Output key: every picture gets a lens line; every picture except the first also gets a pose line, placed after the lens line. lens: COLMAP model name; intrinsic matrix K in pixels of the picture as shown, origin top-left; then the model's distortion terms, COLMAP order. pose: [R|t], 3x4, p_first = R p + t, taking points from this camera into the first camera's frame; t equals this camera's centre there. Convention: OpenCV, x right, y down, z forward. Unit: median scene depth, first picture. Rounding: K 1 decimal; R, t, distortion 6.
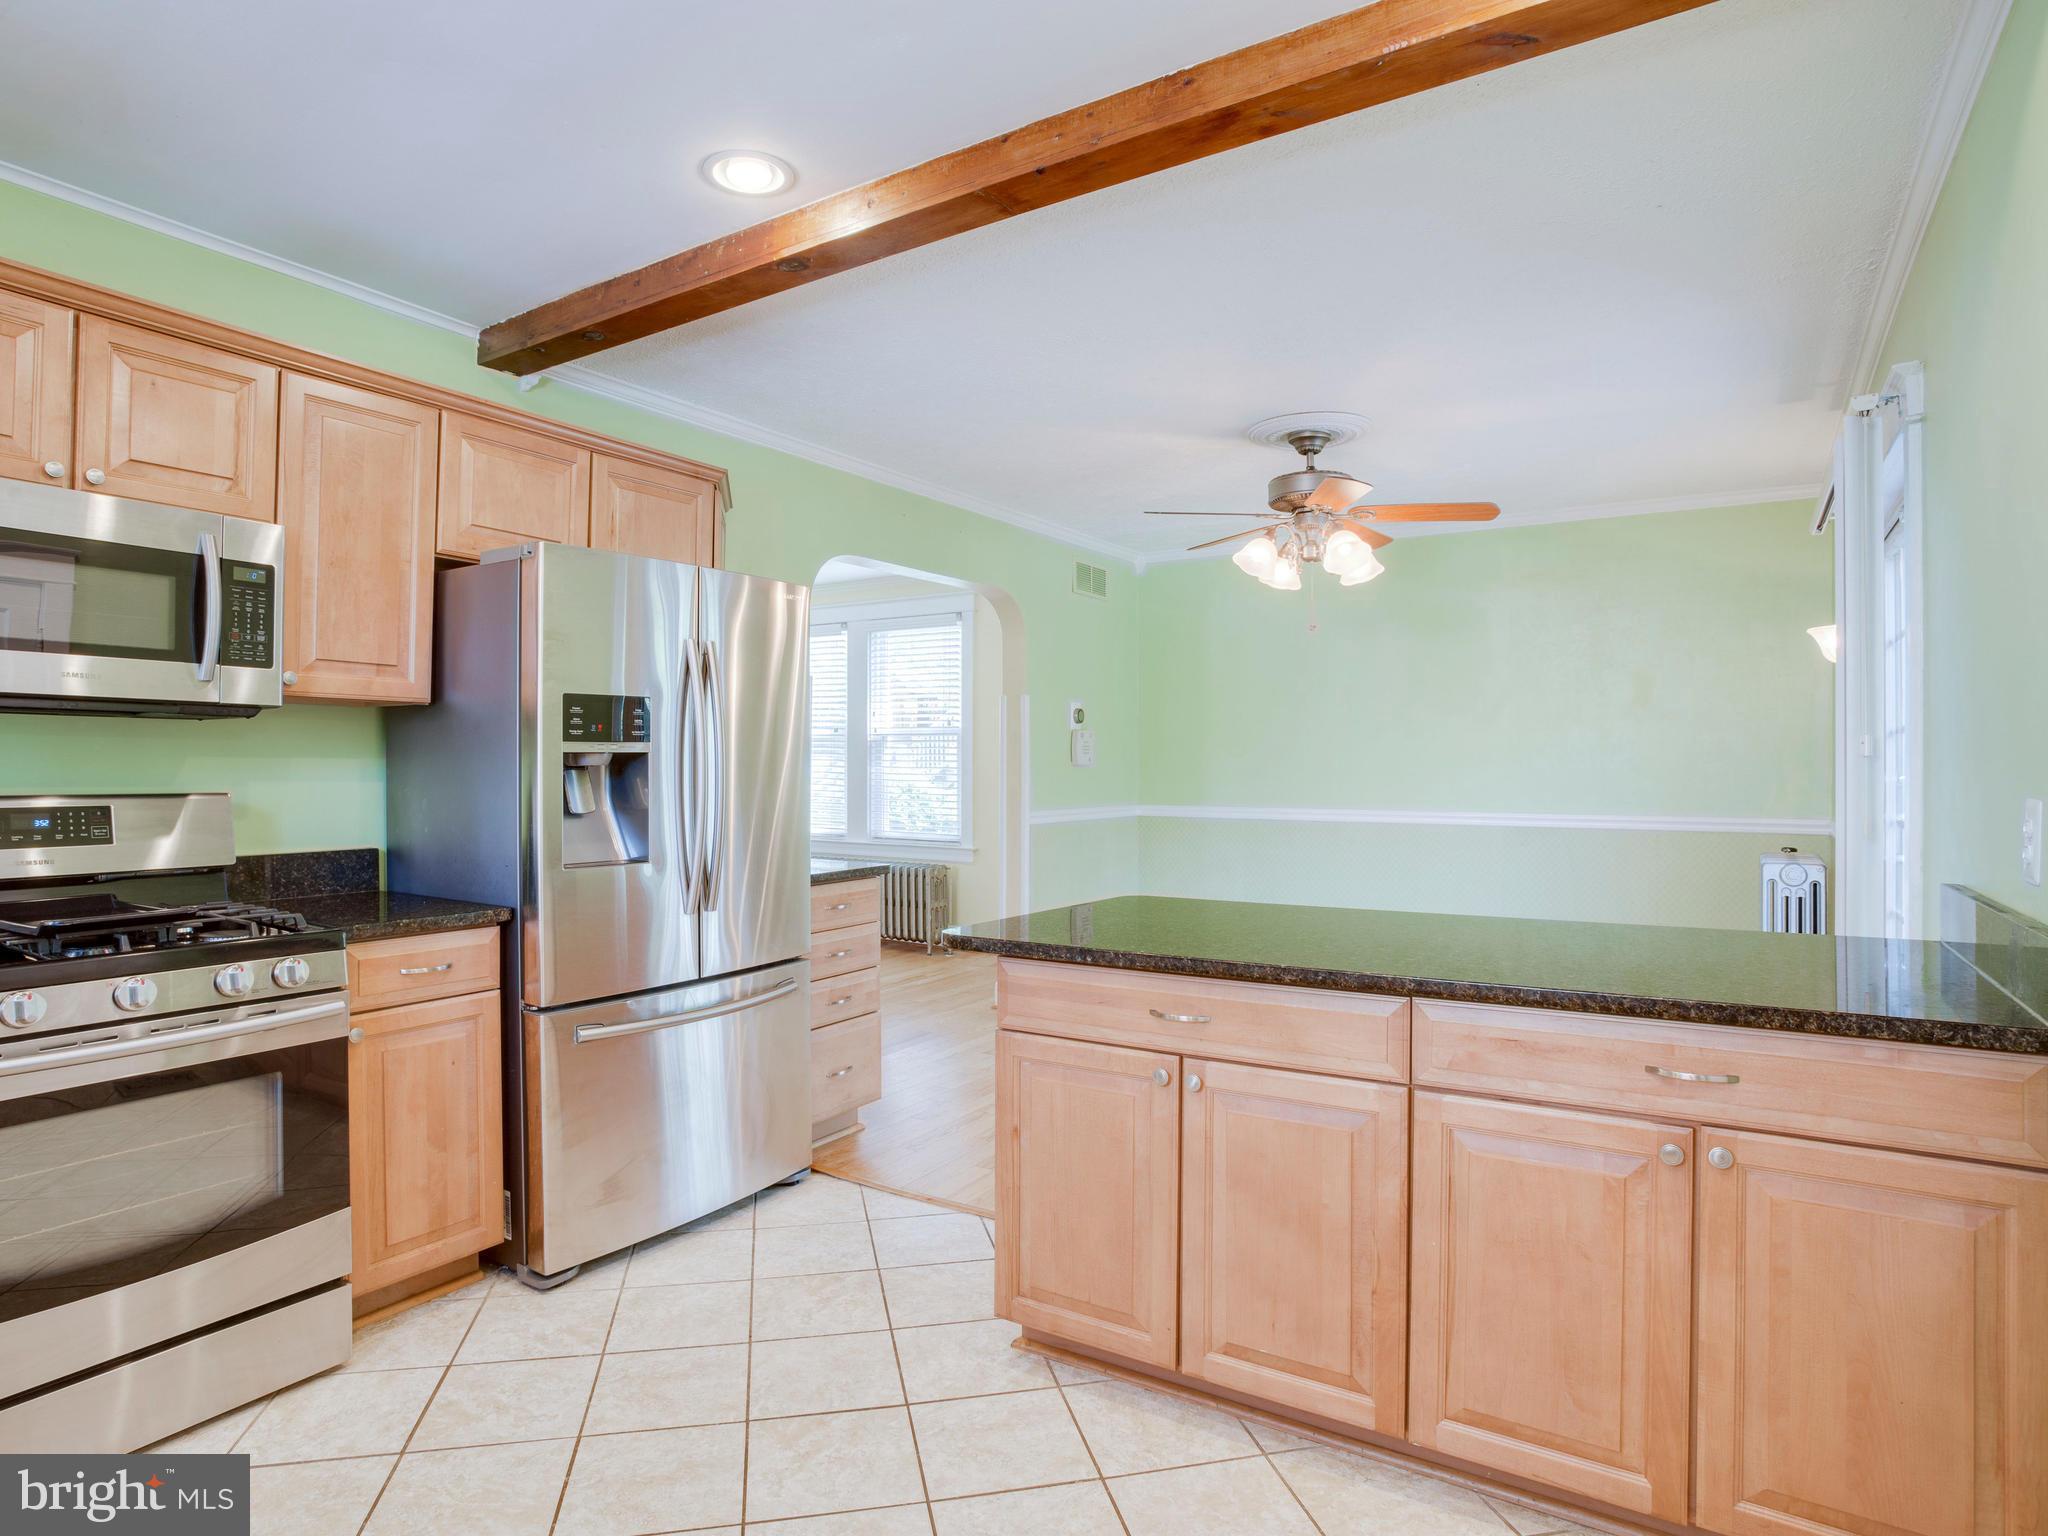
lens RADIAL K [[1136.3, 0, 1009.2], [0, 1136.3, 762.9], [0, 0, 1]] dist [-0.074055, 0.037174]
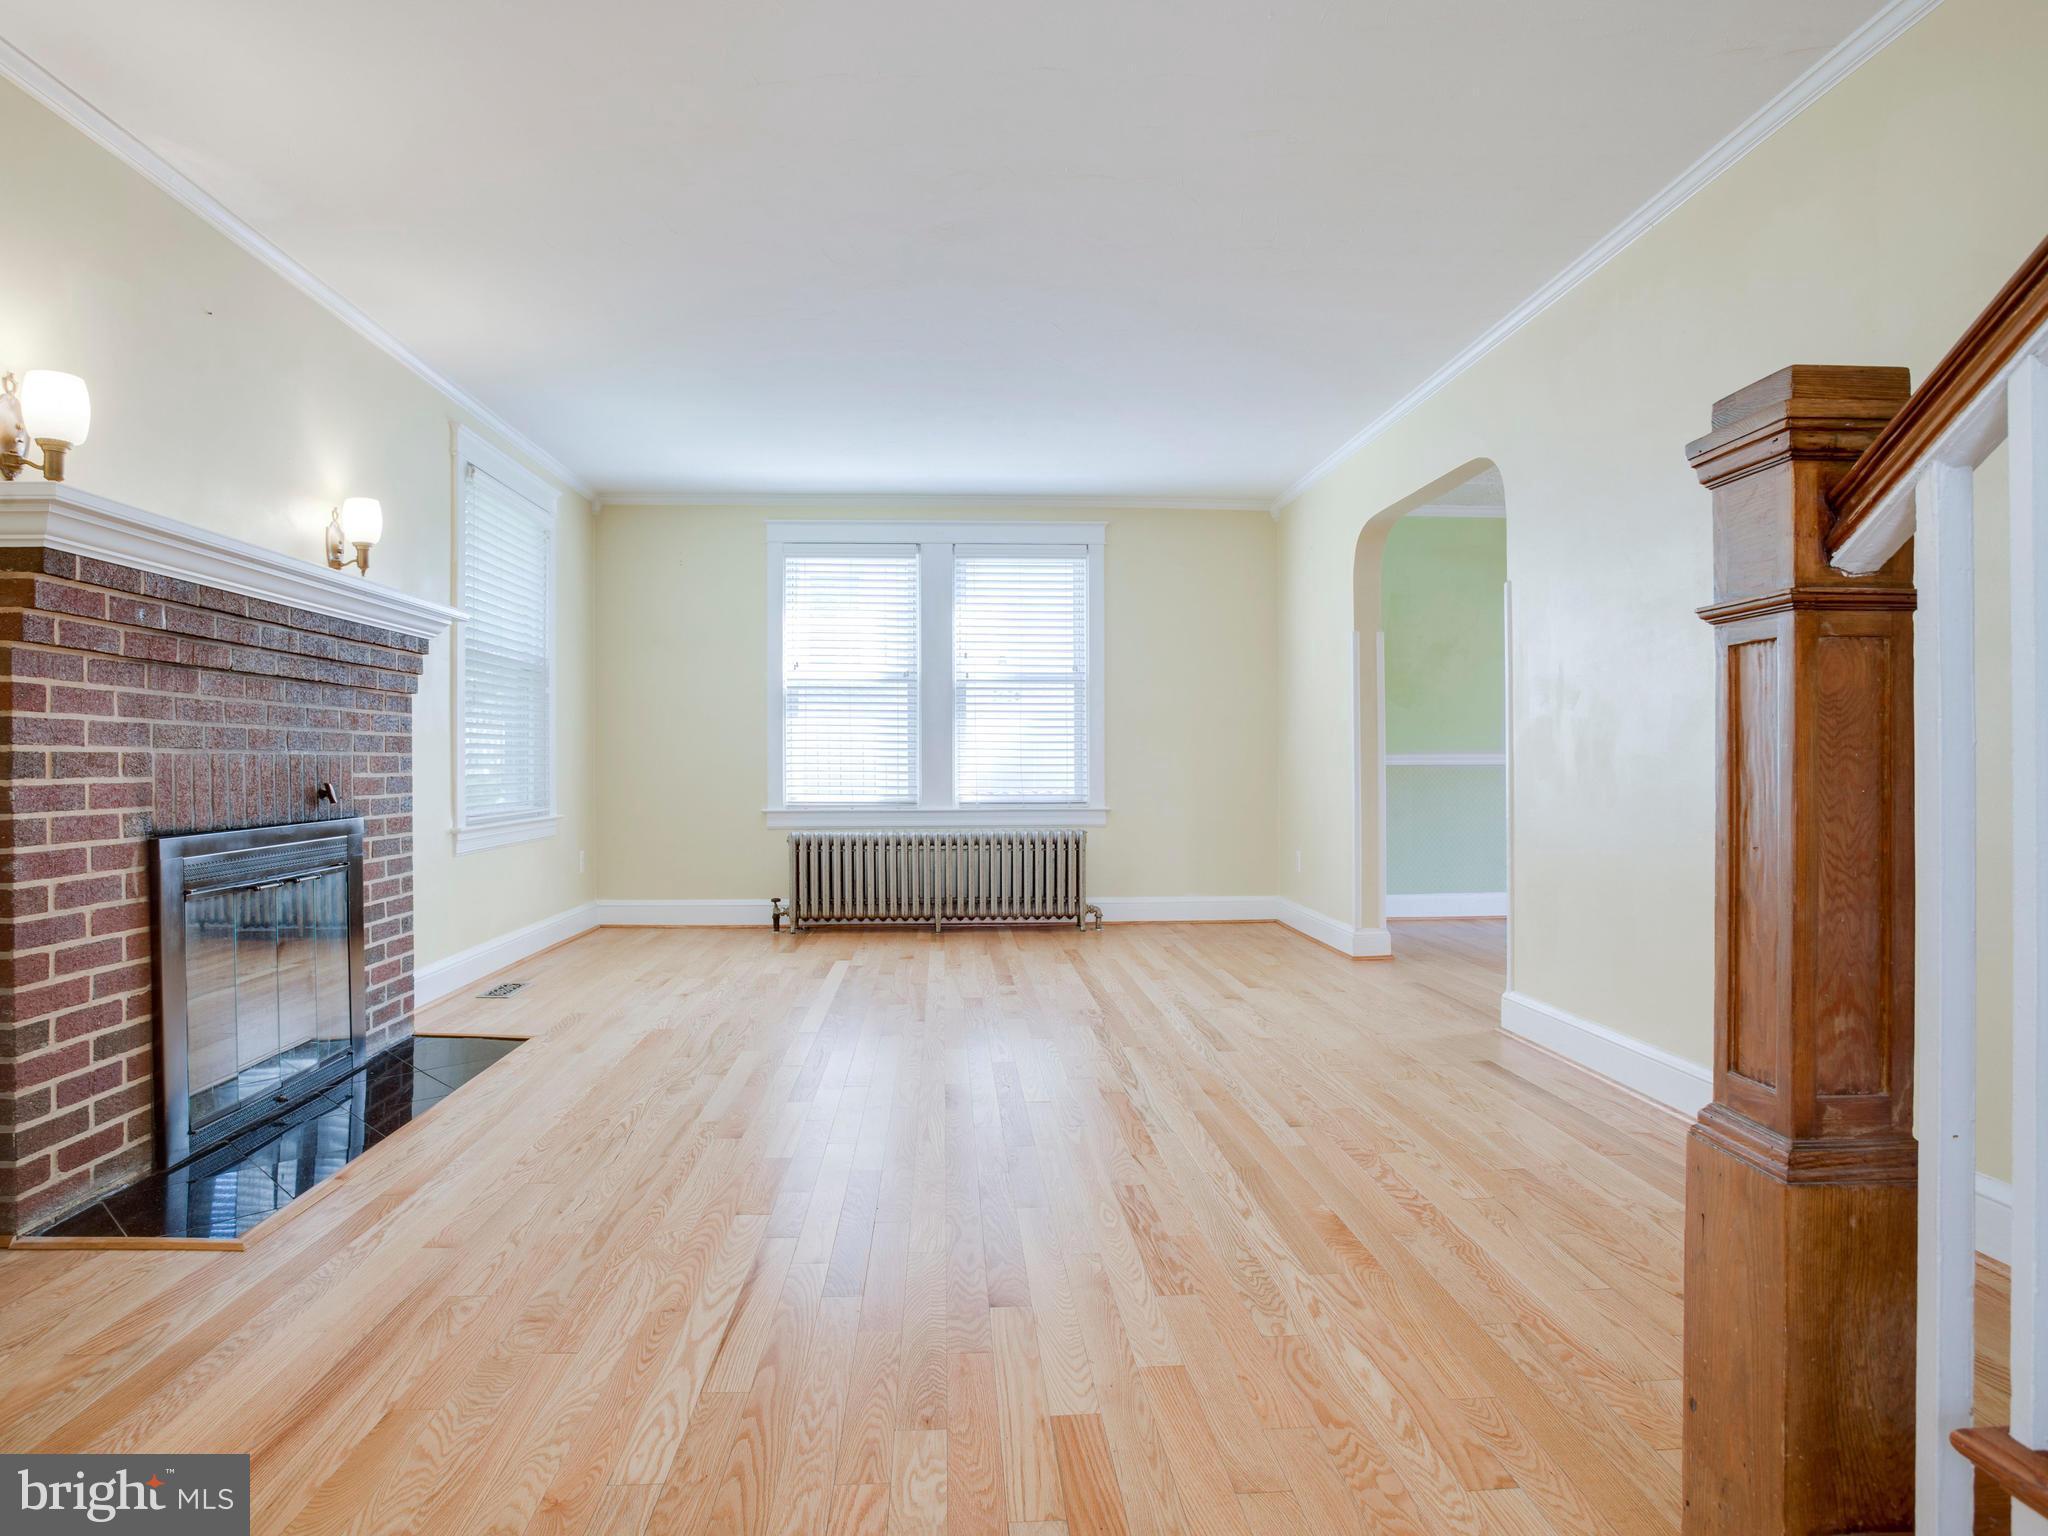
lens RADIAL K [[1136.3, 0, 1059.3], [0, 1136.3, 774.2], [0, 0, 1]] dist [-0.074055, 0.037174]
pose [[0.780018, -0.014165, 0.625597, -1.847642], [0.010215, 0.999899, 0.009902, 0.117548], [-0.625674, -0.001333, 0.780083, 0.918994]]
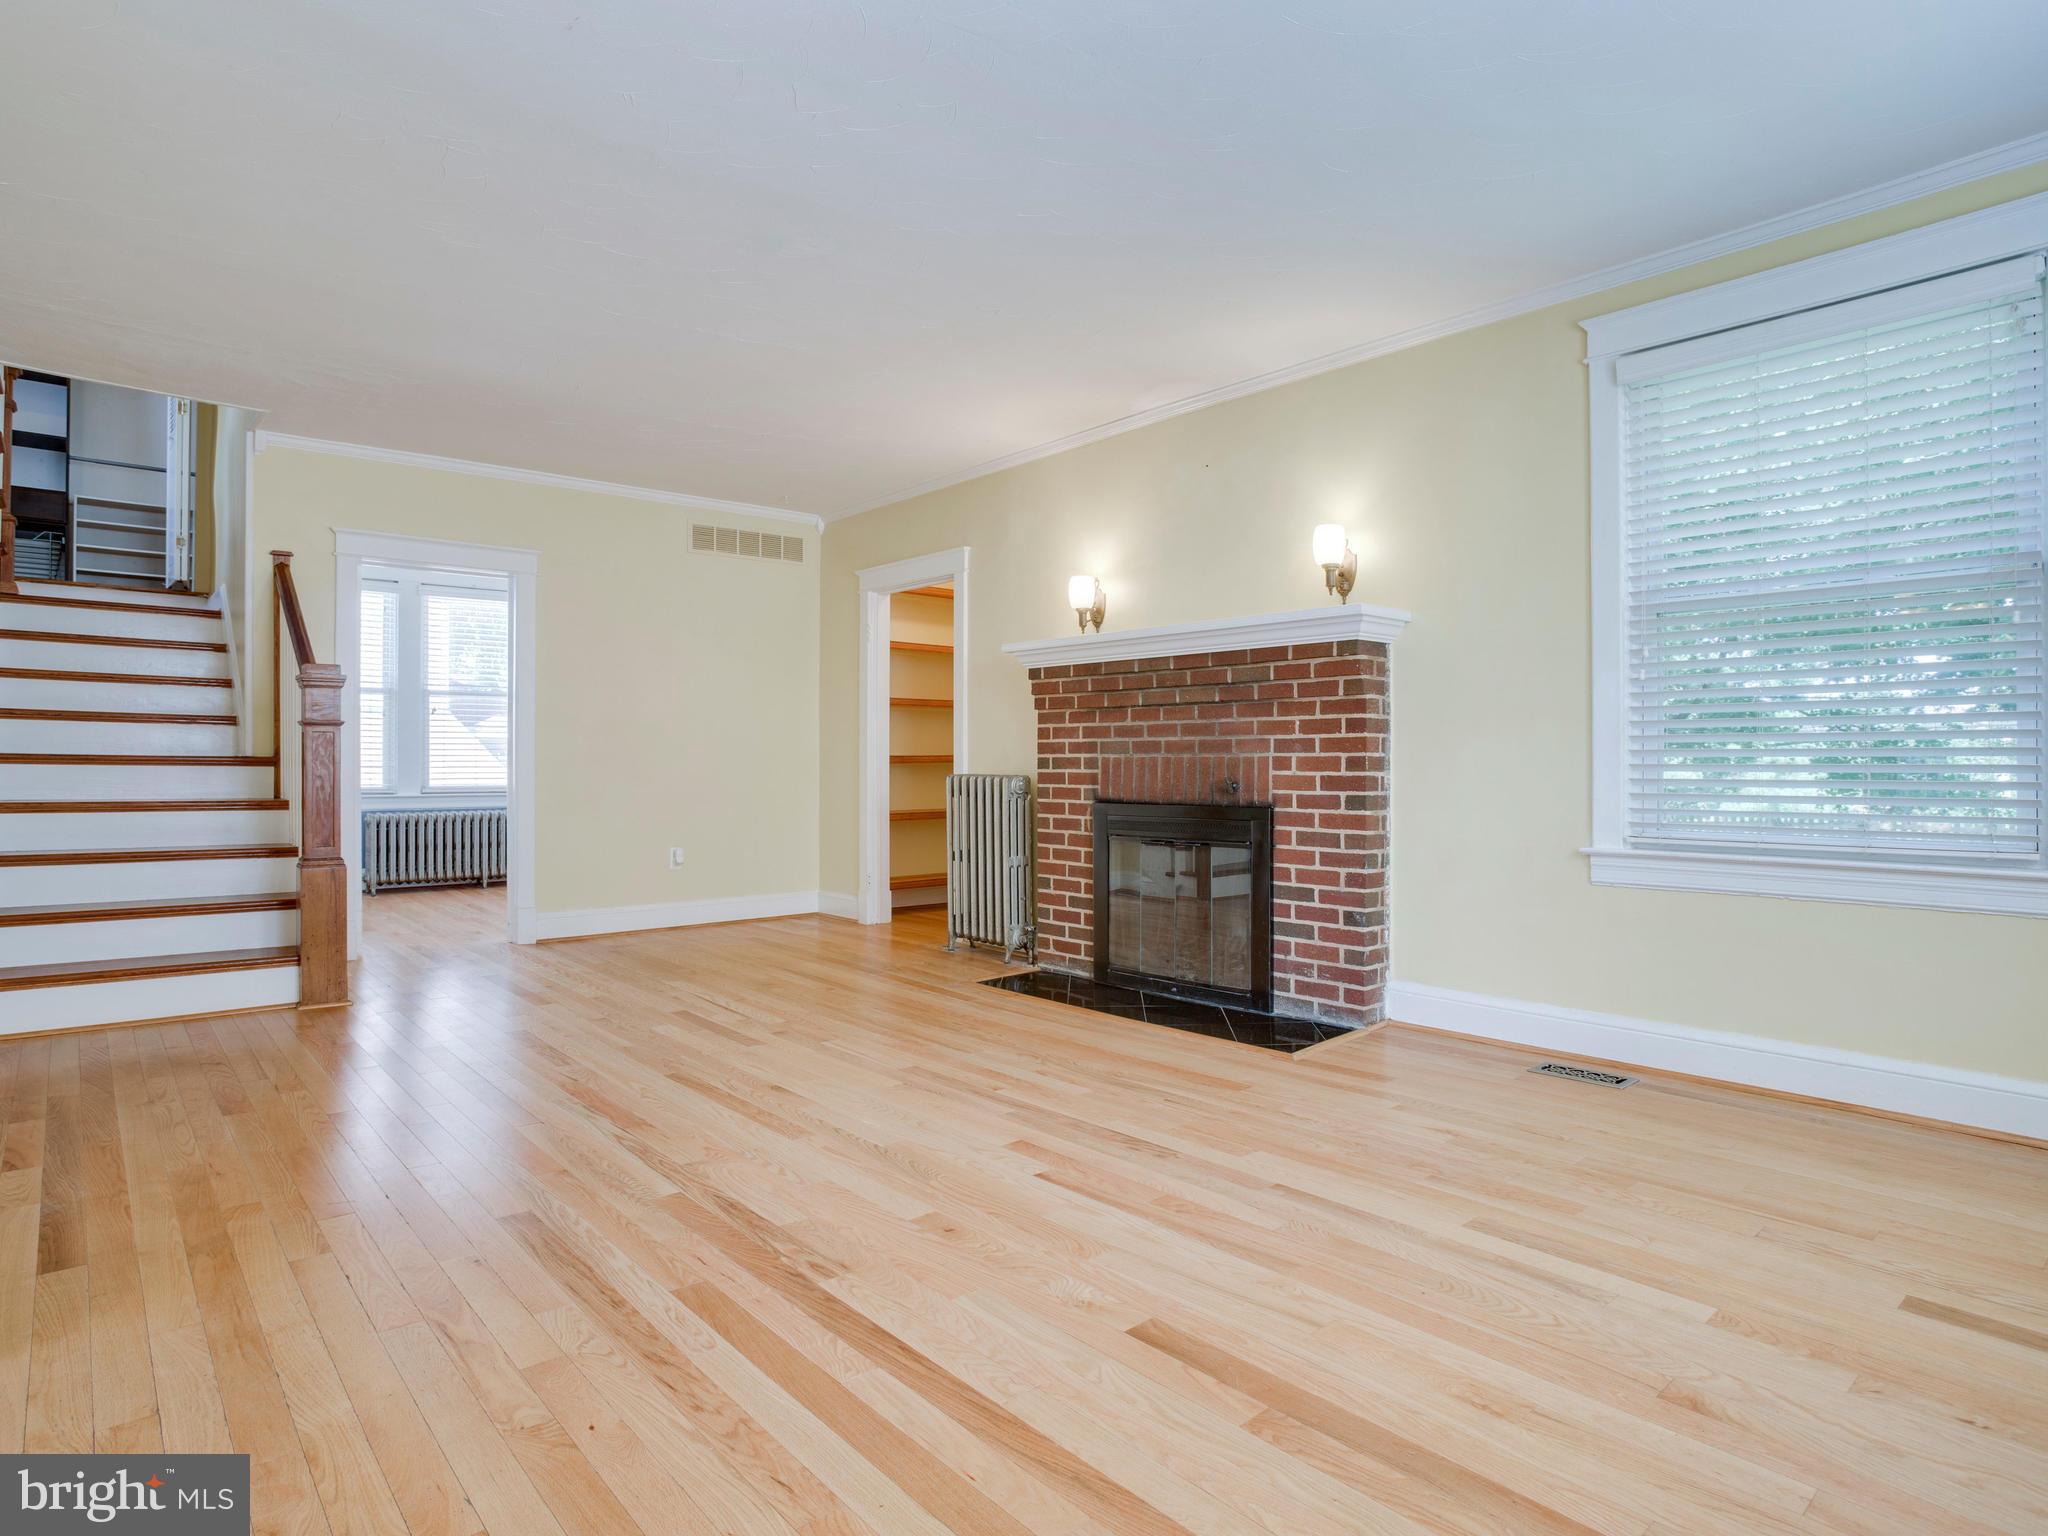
lens RADIAL K [[1136.3, 0, 1017.6], [0, 1136.3, 791.1], [0, 0, 1]] dist [-0.074055, 0.037174]
pose [[-0.274260, 0.018736, -0.961473, 0.064871], [-0.004670, 0.999772, 0.020814, 0.118109], [0.961644, 0.010199, -0.274110, 2.633935]]
